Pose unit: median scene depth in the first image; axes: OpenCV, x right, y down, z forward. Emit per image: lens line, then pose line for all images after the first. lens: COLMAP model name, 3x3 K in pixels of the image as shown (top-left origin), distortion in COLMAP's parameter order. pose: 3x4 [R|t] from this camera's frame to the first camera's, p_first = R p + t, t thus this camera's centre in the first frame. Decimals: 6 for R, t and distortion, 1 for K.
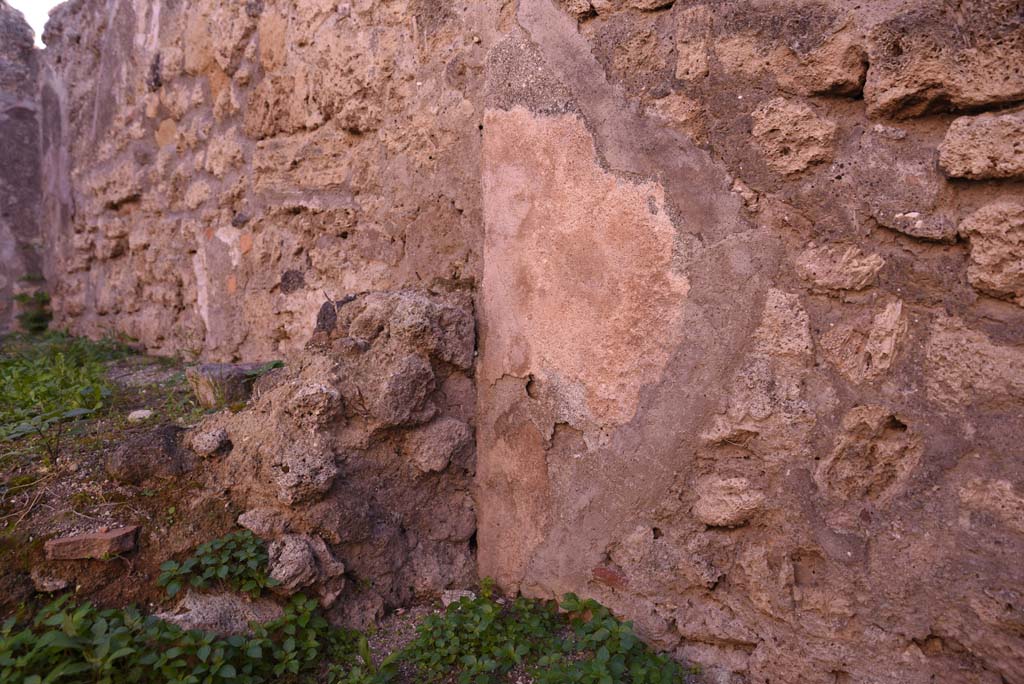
lens RADIAL K [[702.9, 0, 511.5], [0, 702.9, 347.7], [0, 0, 1]] dist [-0.130332, 0.092053]
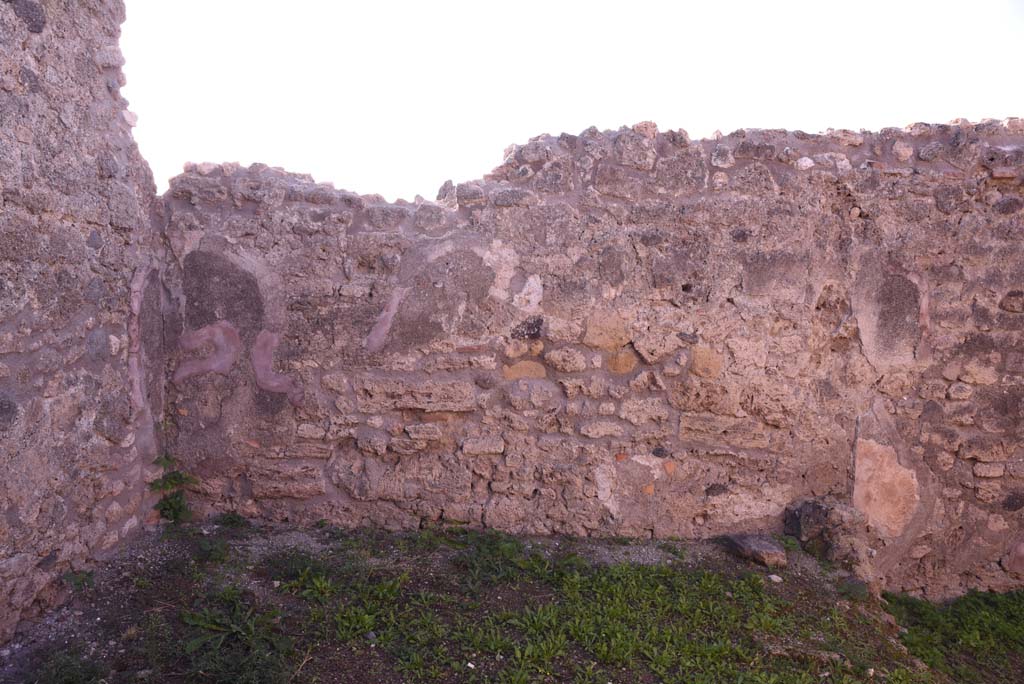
lens RADIAL K [[702.9, 0, 512.5], [0, 702.9, 345.0], [0, 0, 1]] dist [-0.130332, 0.092053]
pose [[0.671287, -0.049122, 0.739568, -3.477552], [-0.003322, 0.997592, 0.069276, -1.039874], [-0.741190, -0.048961, 0.669507, 0.212166]]
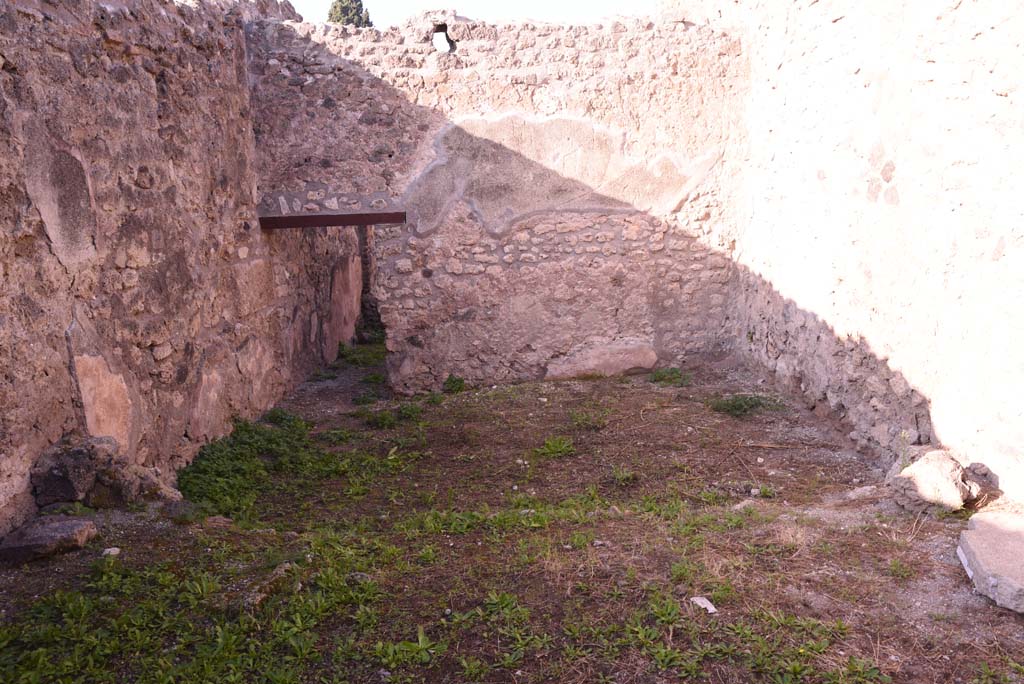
lens RADIAL K [[702.9, 0, 513.9], [0, 702.9, 347.2], [0, 0, 1]] dist [-0.130332, 0.092053]
pose [[-0.695651, -0.161394, 0.700015, -3.012252], [0.045016, 0.962728, 0.266700, -1.036508], [-0.716968, 0.217042, -0.662457, 1.631096]]
